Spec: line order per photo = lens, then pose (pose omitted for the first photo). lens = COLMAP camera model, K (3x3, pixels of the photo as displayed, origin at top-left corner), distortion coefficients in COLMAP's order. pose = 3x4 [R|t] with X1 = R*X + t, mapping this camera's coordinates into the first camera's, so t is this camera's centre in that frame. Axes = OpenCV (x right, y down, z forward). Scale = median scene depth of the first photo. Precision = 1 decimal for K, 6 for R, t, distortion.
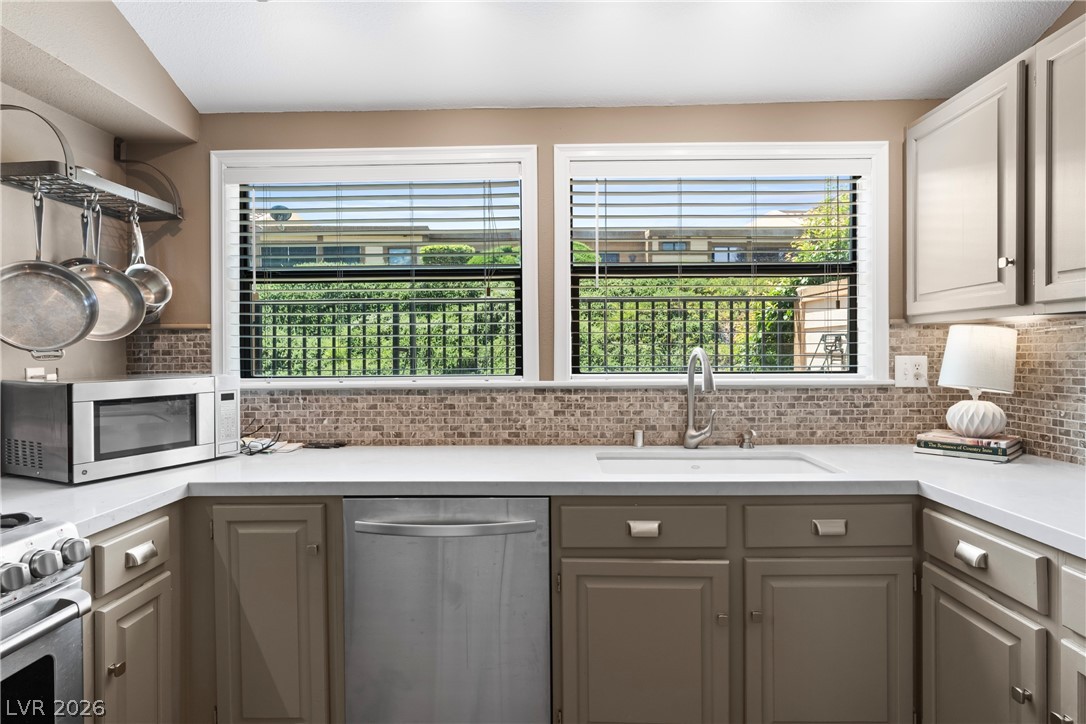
lens RADIAL K [[624.1, 0, 542.9], [0, 624.1, 360.7], [0, 0, 1]] dist [0.000862, 0.000121]
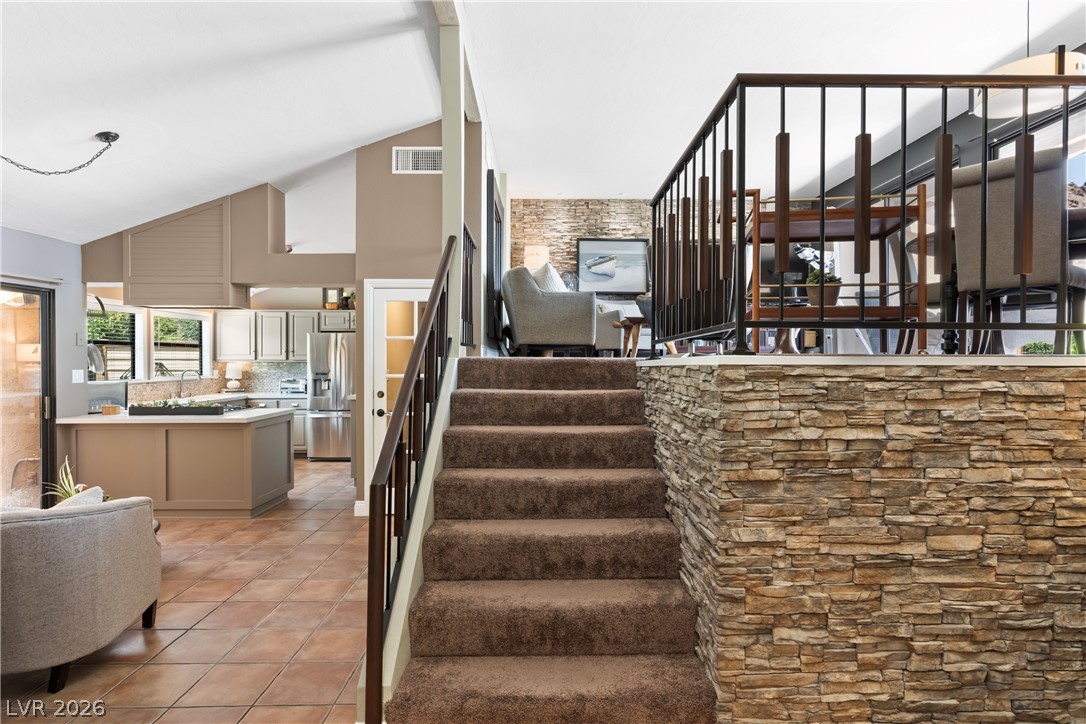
lens RADIAL K [[594.1, 0, 543.9], [0, 594.1, 362.2], [0, 0, 1]] dist [0.000460, 0.000037]
pose [[-0.027596, -0.001384, 0.999618, -3.091089], [0.005207, 0.999985, 0.001528, -0.051708], [-0.999606, 0.005247, -0.027588, -0.901425]]
